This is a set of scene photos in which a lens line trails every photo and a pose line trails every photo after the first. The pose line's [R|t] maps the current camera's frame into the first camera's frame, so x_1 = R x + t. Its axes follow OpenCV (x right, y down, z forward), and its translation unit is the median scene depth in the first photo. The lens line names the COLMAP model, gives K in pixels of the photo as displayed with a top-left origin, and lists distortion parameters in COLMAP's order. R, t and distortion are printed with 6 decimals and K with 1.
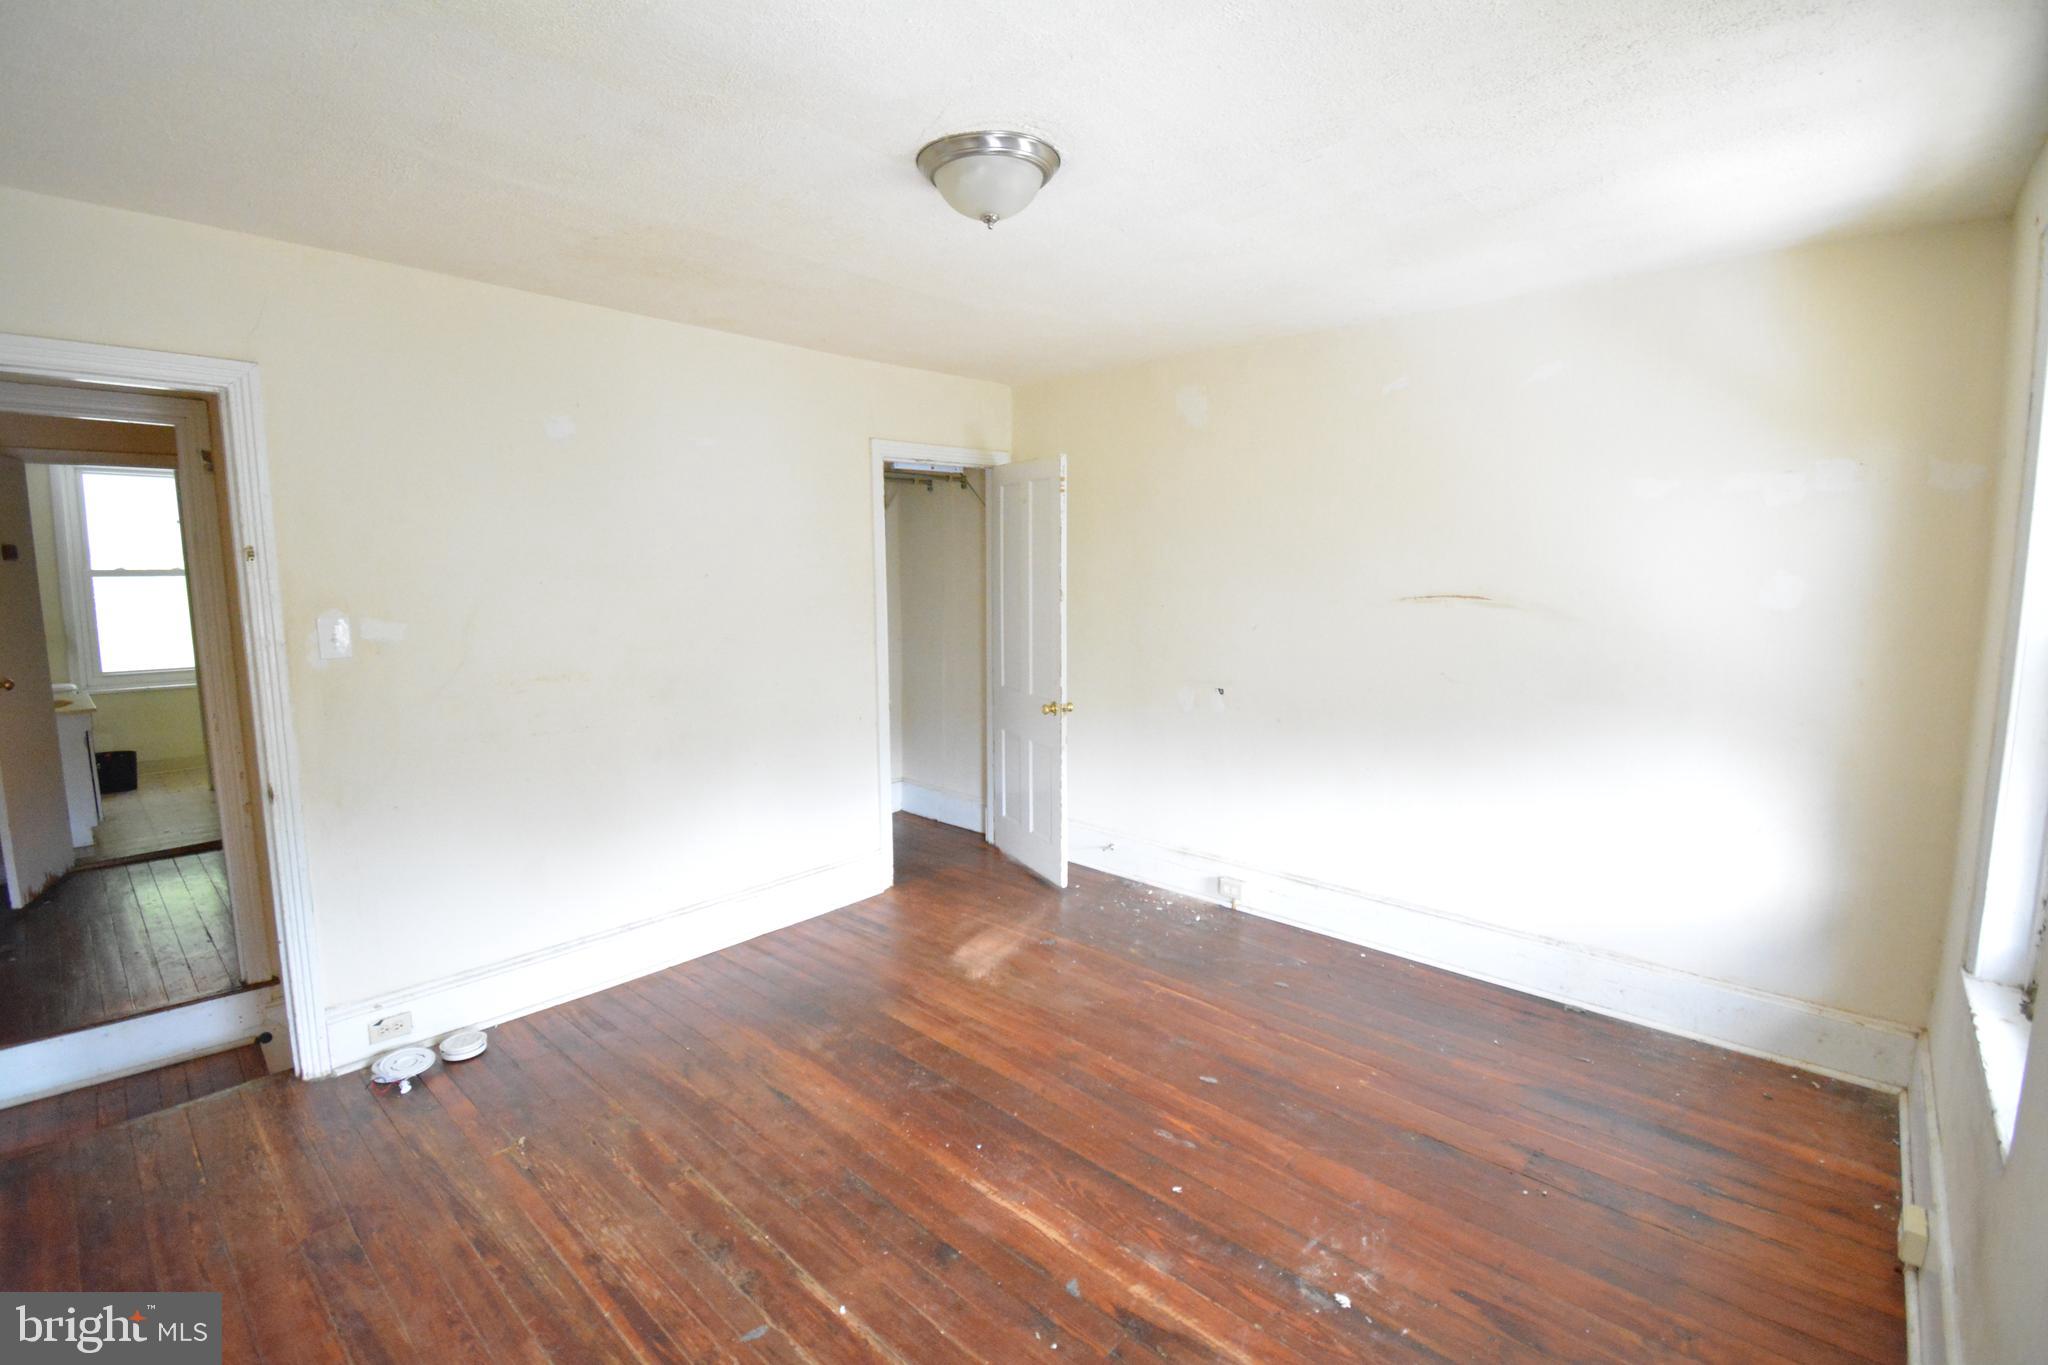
lens RADIAL K [[918.0, 0, 1024.0], [0, 918.0, 682.5], [0, 0, 1]] dist [-0.003098, -0.000438]
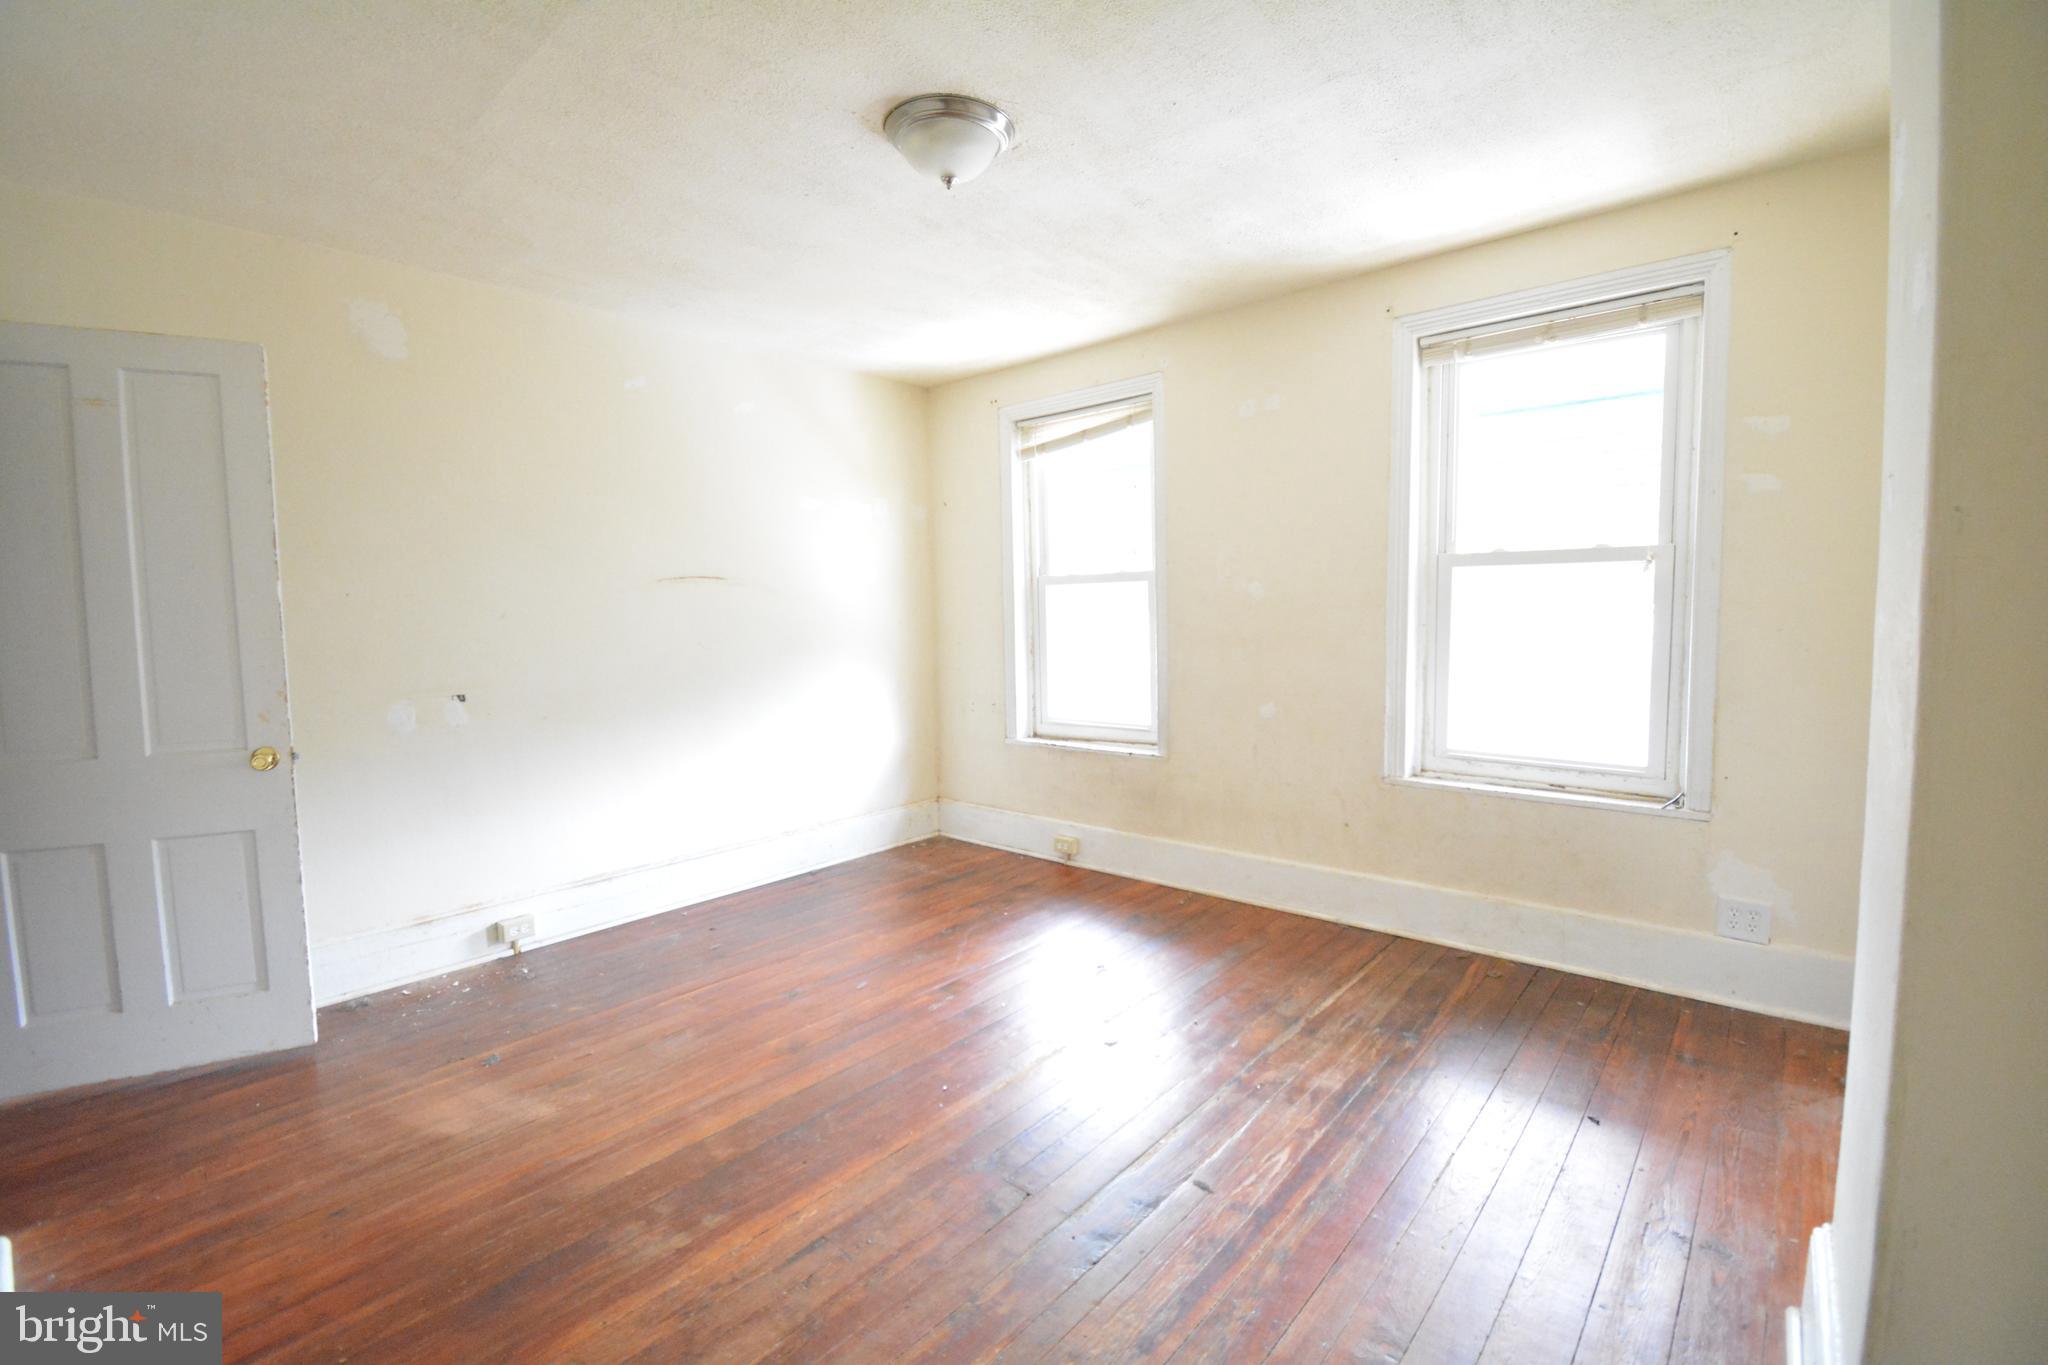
lens RADIAL K [[918.0, 0, 1024.0], [0, 918.0, 682.5], [0, 0, 1]] dist [-0.003098, -0.000438]
pose [[-0.042073, -0.074220, 0.996354, -0.659565], [0.150626, 0.985368, 0.079762, 0.006827], [-0.987695, 0.153433, -0.030278, 0.578962]]
